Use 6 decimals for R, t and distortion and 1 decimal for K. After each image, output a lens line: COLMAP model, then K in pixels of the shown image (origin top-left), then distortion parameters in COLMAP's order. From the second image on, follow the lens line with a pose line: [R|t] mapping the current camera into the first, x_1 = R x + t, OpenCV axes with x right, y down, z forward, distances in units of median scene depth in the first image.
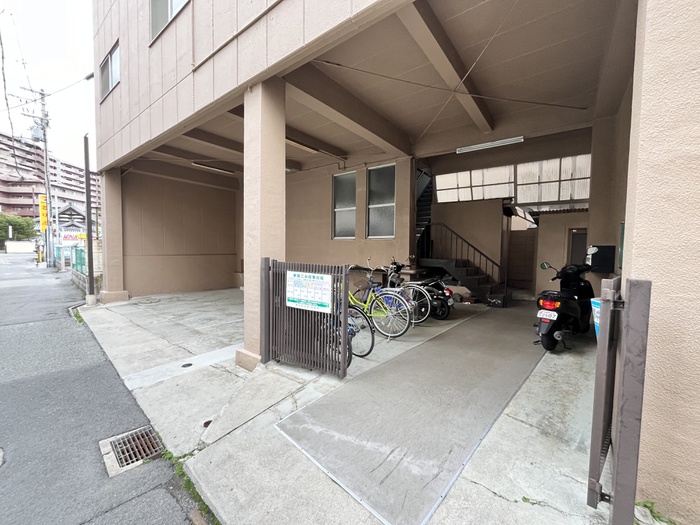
lens RADIAL K [[284.1, 0, 350.2], [0, 284.1, 262.7], [0, 0, 1]] dist [-0.001807, -0.001035]
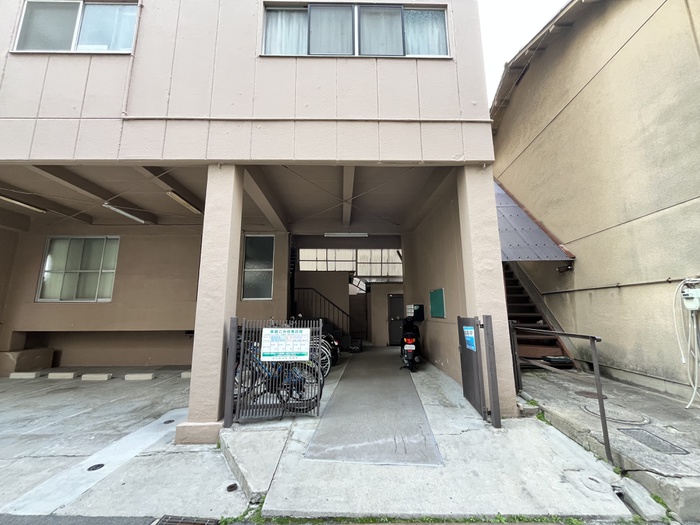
lens RADIAL K [[284.1, 0, 350.4], [0, 284.1, 261.8], [0, 0, 1]] dist [-0.001807, -0.001035]
pose [[0.775622, 0.088351, 0.624983, -0.492360], [0.052120, 0.977809, -0.202911, 0.013088], [-0.629042, 0.189956, 0.753806, -0.084283]]
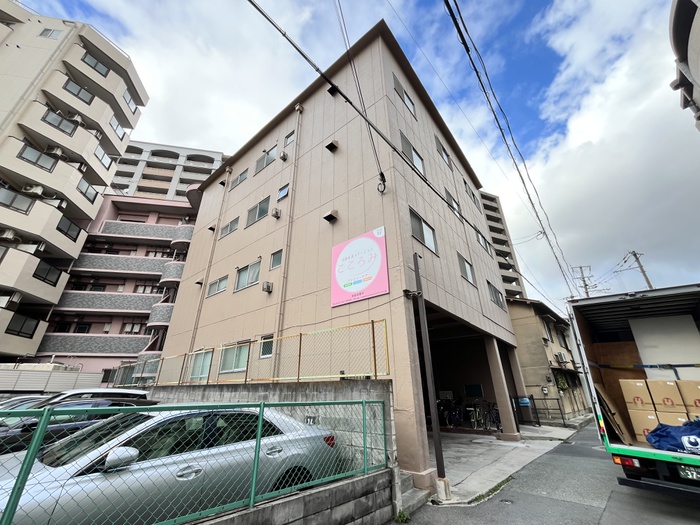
lens RADIAL K [[284.1, 0, 349.4], [0, 284.1, 262.5], [0, 0, 1]] dist [-0.001807, -0.001035]
pose [[0.030199, 0.411774, 0.910786, -2.943611], [0.062213, 0.908660, -0.412876, -0.125875], [-0.997606, 0.069131, 0.001823, 2.052397]]
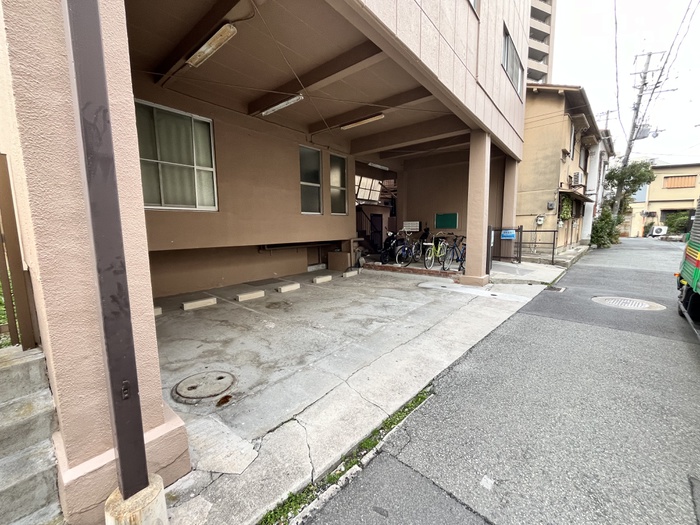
lens RADIAL K [[284.1, 0, 350.8], [0, 284.1, 263.3], [0, 0, 1]] dist [-0.001807, -0.001035]
pose [[0.029683, -0.137526, 0.990053, -1.863969], [0.065158, 0.988649, 0.135377, -0.070944], [-0.997433, 0.060491, 0.038307, 1.497428]]
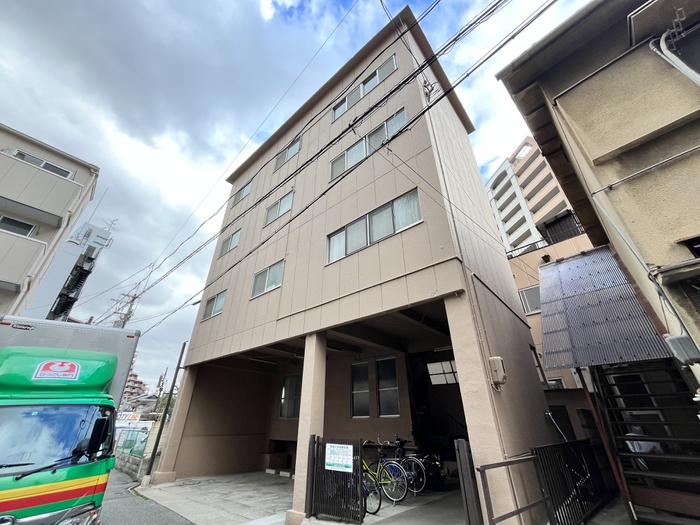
lens RADIAL K [[284.1, 0, 350.3], [0, 284.1, 261.2], [0, 0, 1]] dist [-0.001807, -0.001035]
pose [[0.998075, -0.043106, -0.044596, 0.032191], [0.011950, 0.839190, -0.543707, 0.027812], [0.060862, 0.542127, 0.838089, -0.734147]]
